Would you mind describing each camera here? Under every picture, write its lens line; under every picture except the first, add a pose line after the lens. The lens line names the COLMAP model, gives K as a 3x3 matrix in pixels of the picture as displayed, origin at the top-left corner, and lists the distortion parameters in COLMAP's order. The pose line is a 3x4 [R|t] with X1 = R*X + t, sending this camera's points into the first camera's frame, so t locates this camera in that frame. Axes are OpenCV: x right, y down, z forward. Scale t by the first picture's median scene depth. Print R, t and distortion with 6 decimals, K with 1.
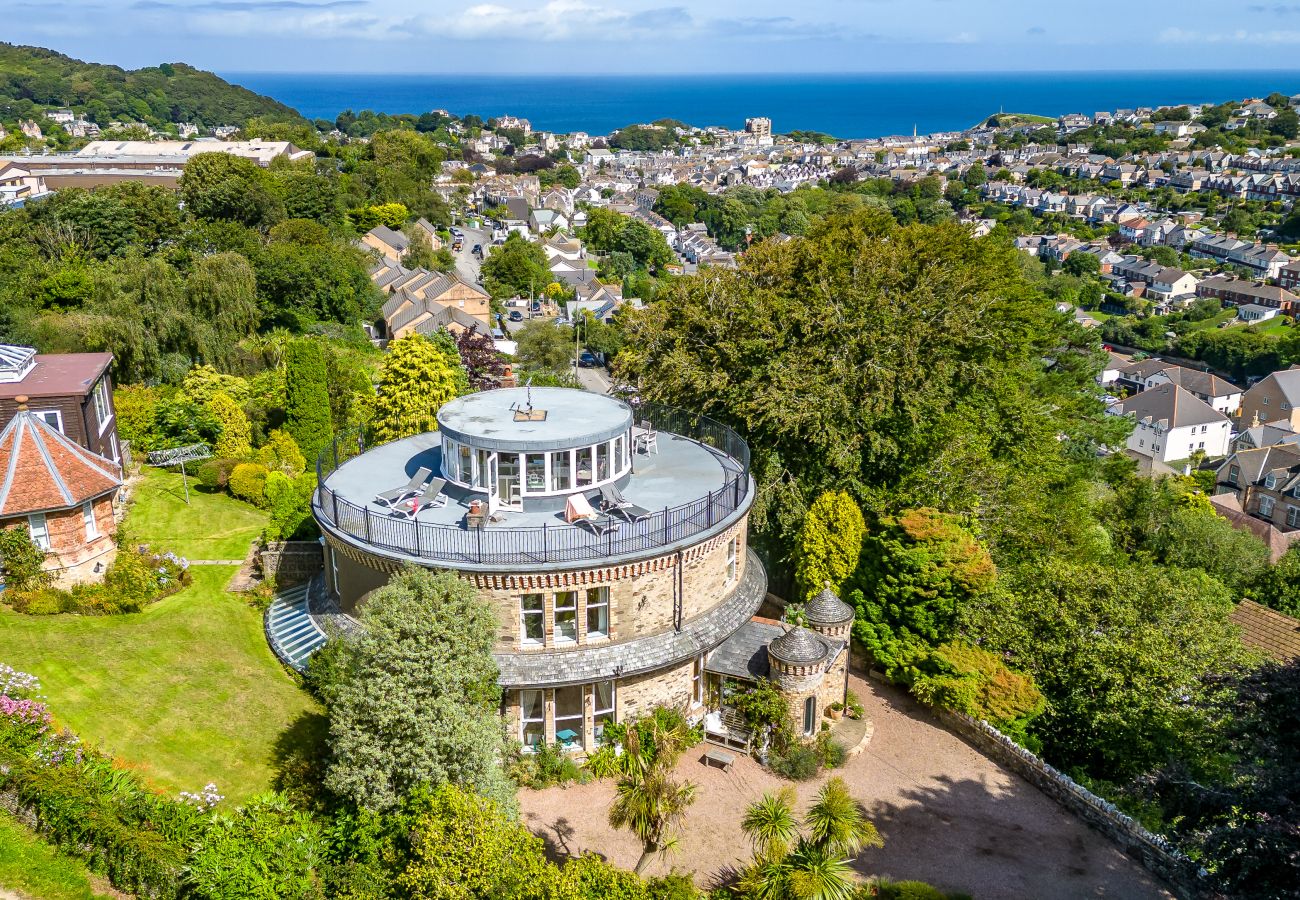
lens RADIAL K [[1138.6, 0, 649.2], [0, 1138.6, 442.5], [0, 0, 1]] dist [0.095693, -0.111915]
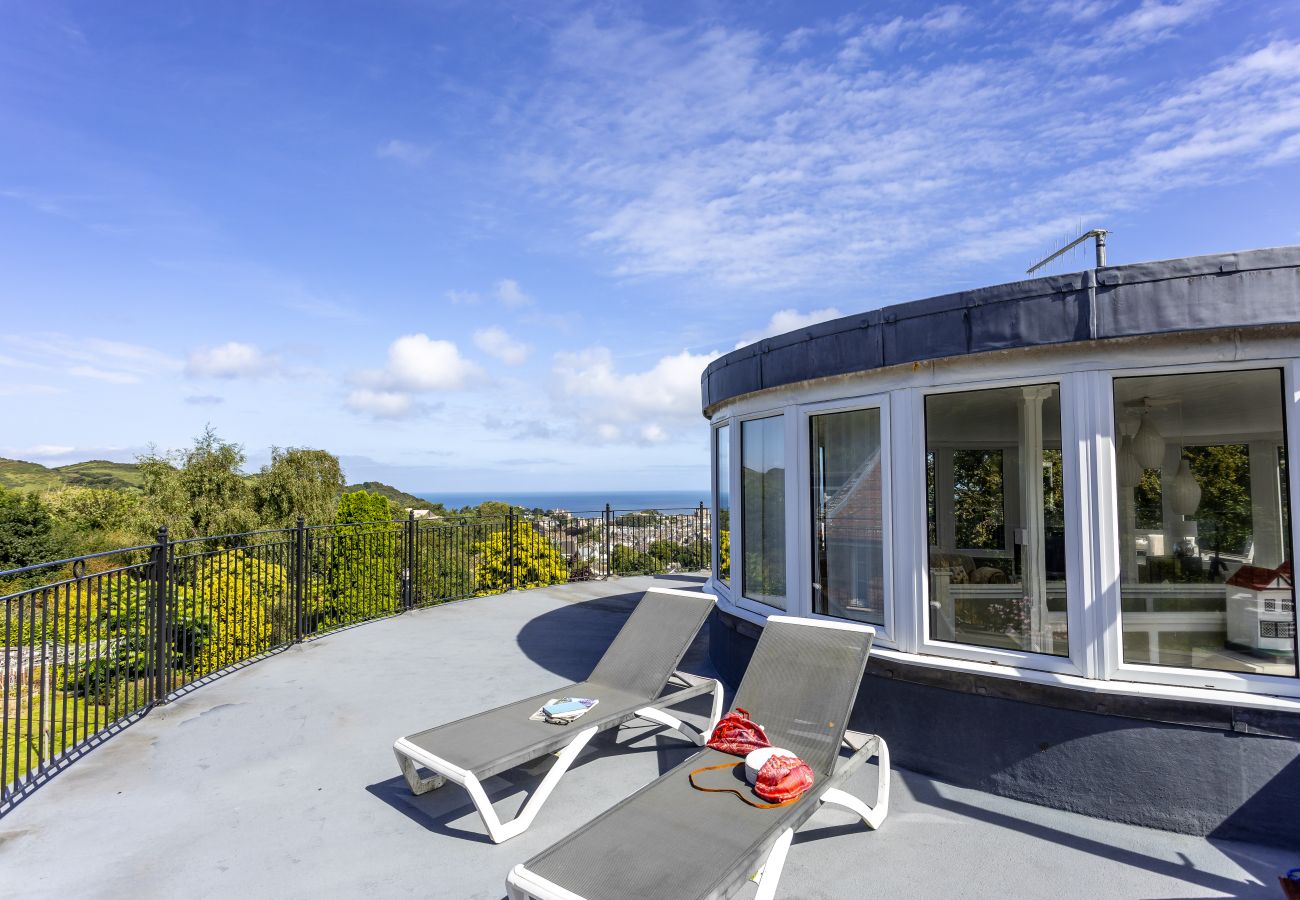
lens RADIAL K [[679.8, 0, 635.5], [0, 679.8, 433.7], [0, 0, 1]] dist [0.010194, -0.006117]
pose [[0.999923, -0.011820, -0.003785, -0.123083], [0.009525, 0.926341, -0.376565, 0.025568], [0.007957, 0.376500, 0.926383, 0.536907]]
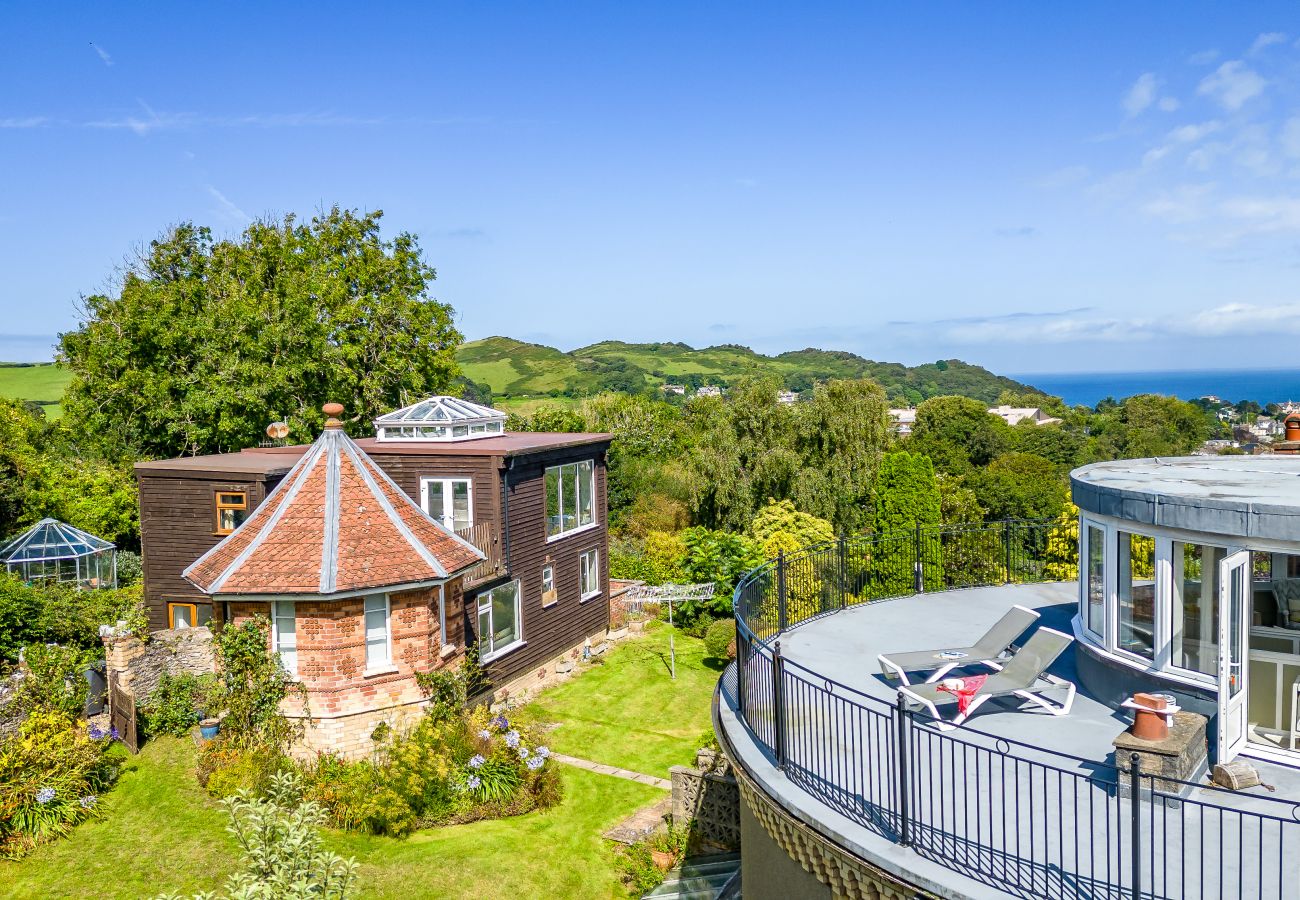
lens RADIAL K [[1099.4, 0, 646.9], [0, 1099.4, 443.8], [0, 0, 1]] dist [0.099431, -0.120278]
pose [[0.802513, 0.011725, -0.596520, -0.049273], [-0.154395, 0.969832, -0.188649, 0.034993], [0.576312, 0.243493, 0.780112, 0.389393]]
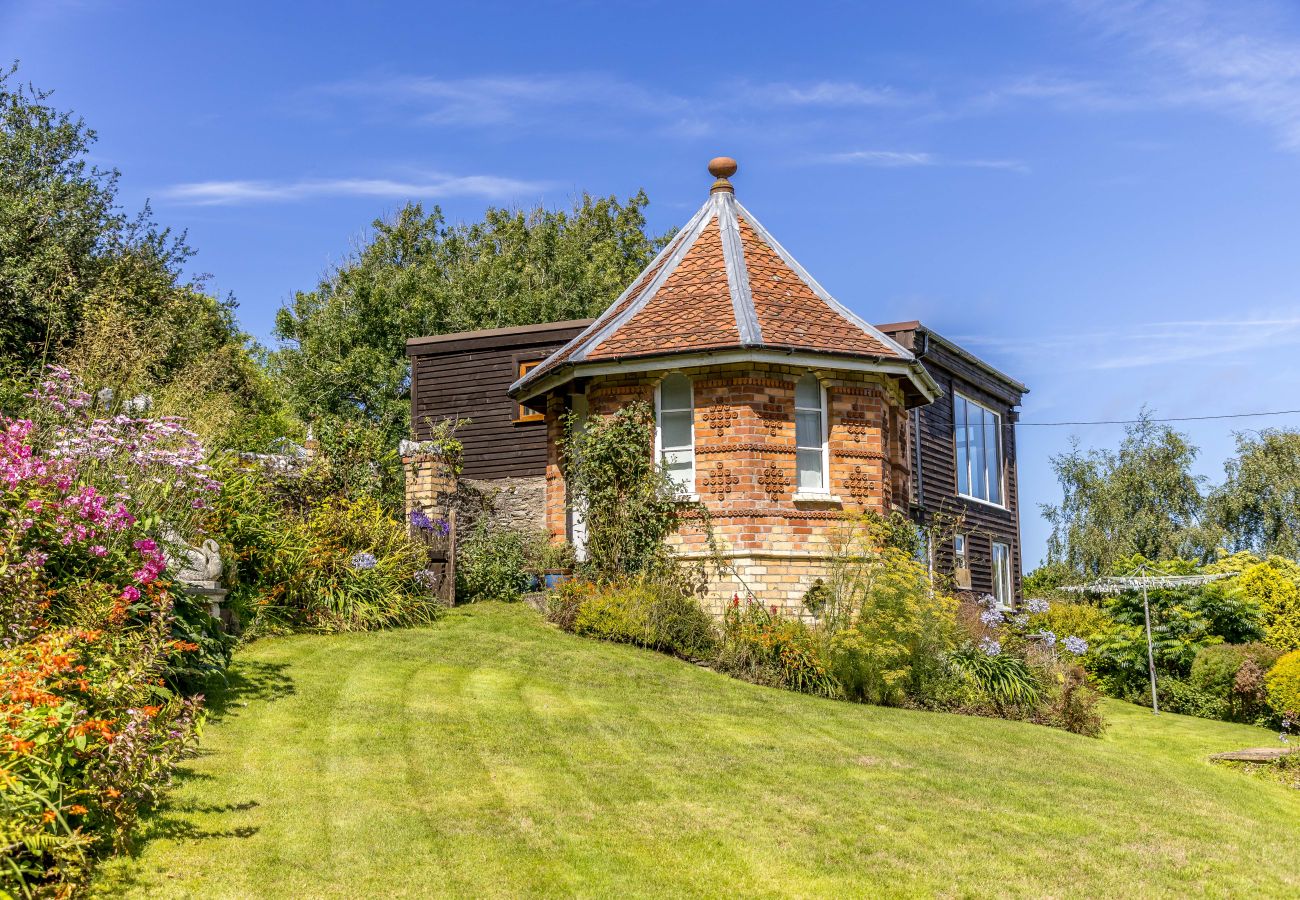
lens RADIAL K [[1421.7, 0, 644.3], [0, 1421.7, 448.1], [0, 0, 1]] dist [-0.024136, 0.000000]
pose [[0.702308, -0.108787, -0.703512, -0.133268], [-0.205168, 0.915389, -0.346367, 0.132889], [0.681667, 0.387594, 0.620565, 0.421048]]
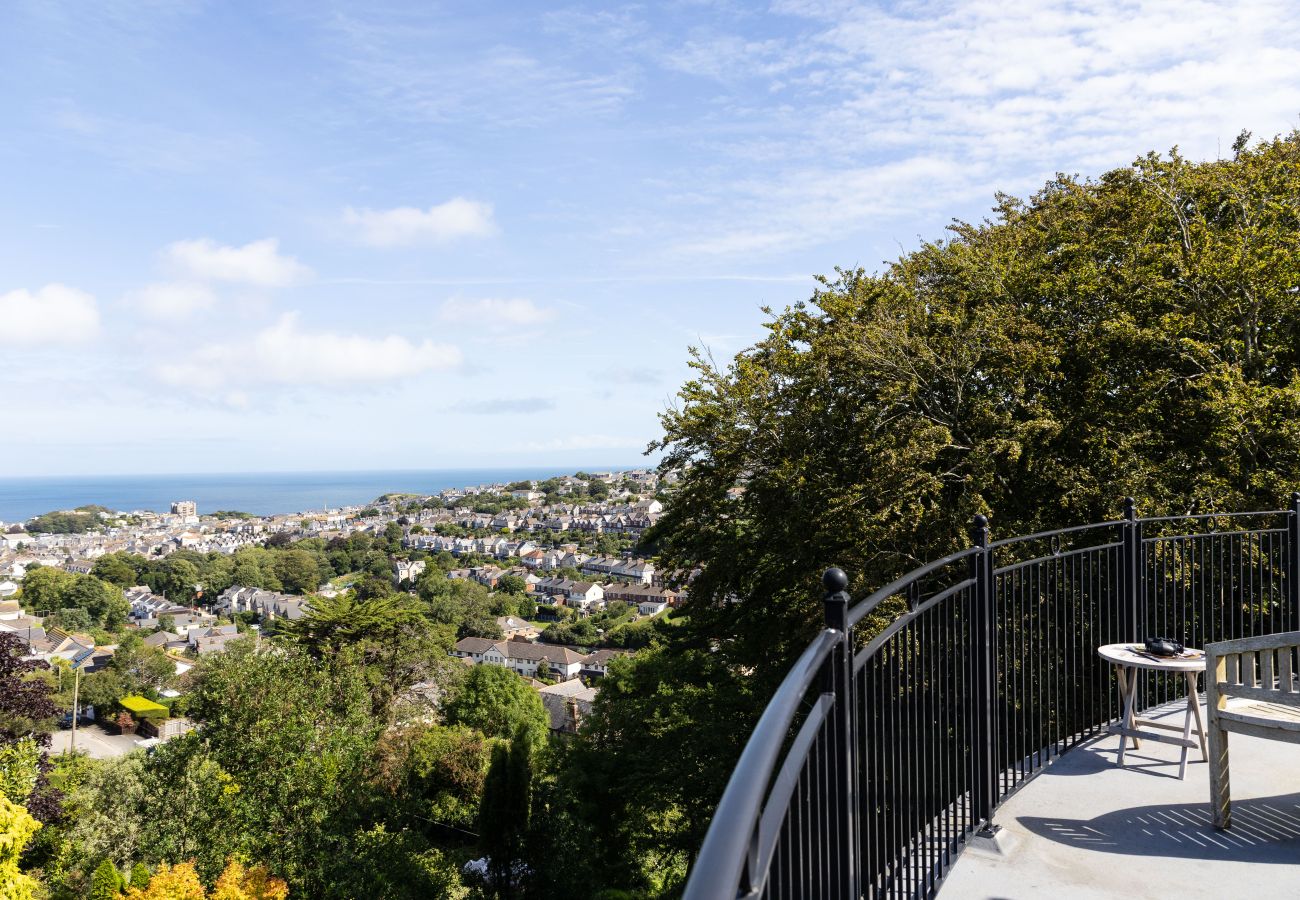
lens RADIAL K [[918.6, 0, 644.4], [0, 918.6, 449.5], [0, 0, 1]] dist [0.019044, -0.000326]
pose [[0.850081, -0.007117, 0.526604, -0.154284], [0.174741, 0.947077, -0.269279, -0.022790], [-0.496818, 0.320928, 0.806336, 0.688770]]
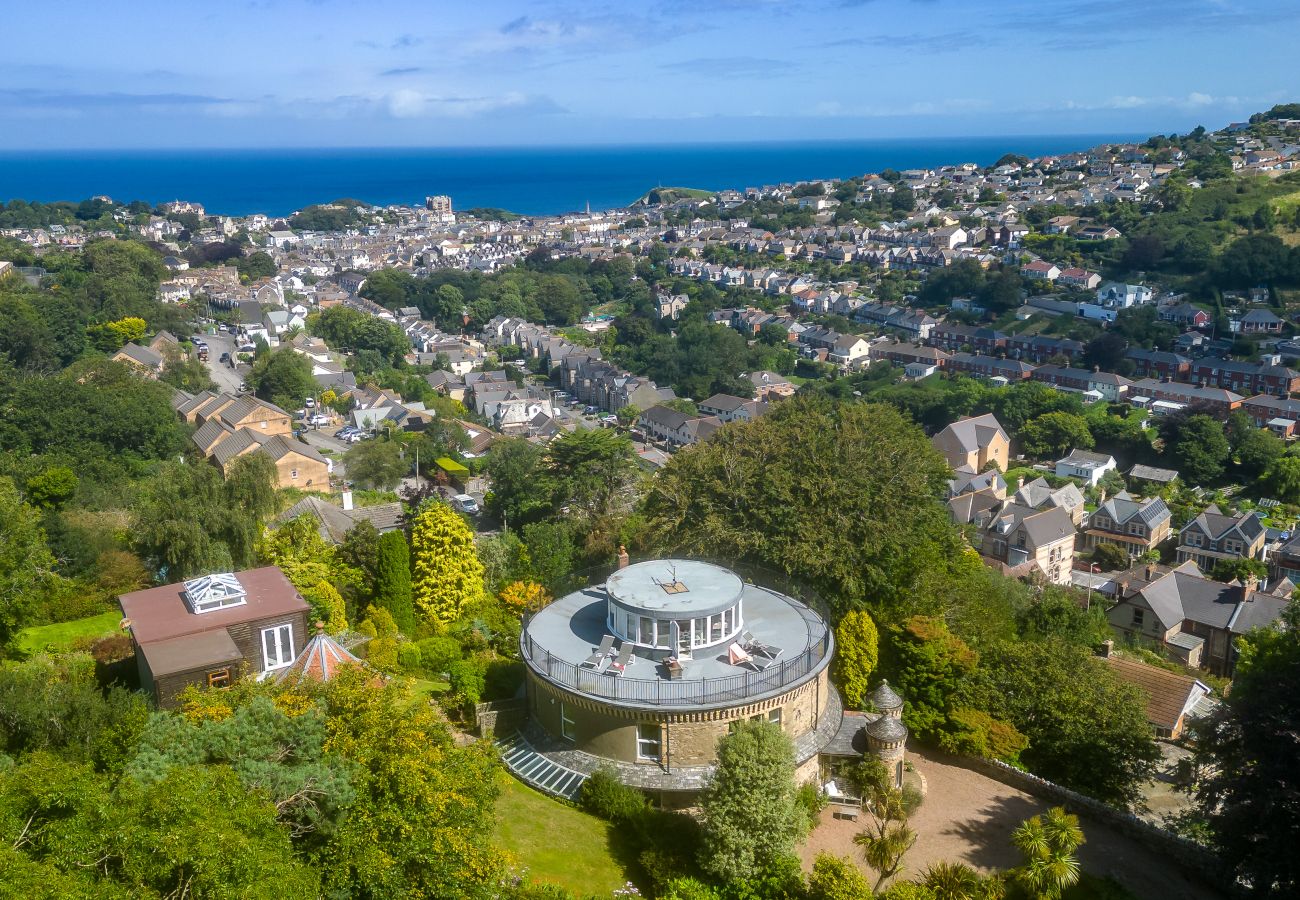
lens RADIAL K [[1099.4, 0, 643.0], [0, 1099.4, 460.1], [0, 0, 1]] dist [0.099431, -0.120278]
pose [[0.963731, -0.087537, 0.252109, -0.287897], [0.097752, 0.994810, -0.028256, -0.089473], [-0.248327, 0.051875, 0.967286, -0.186878]]
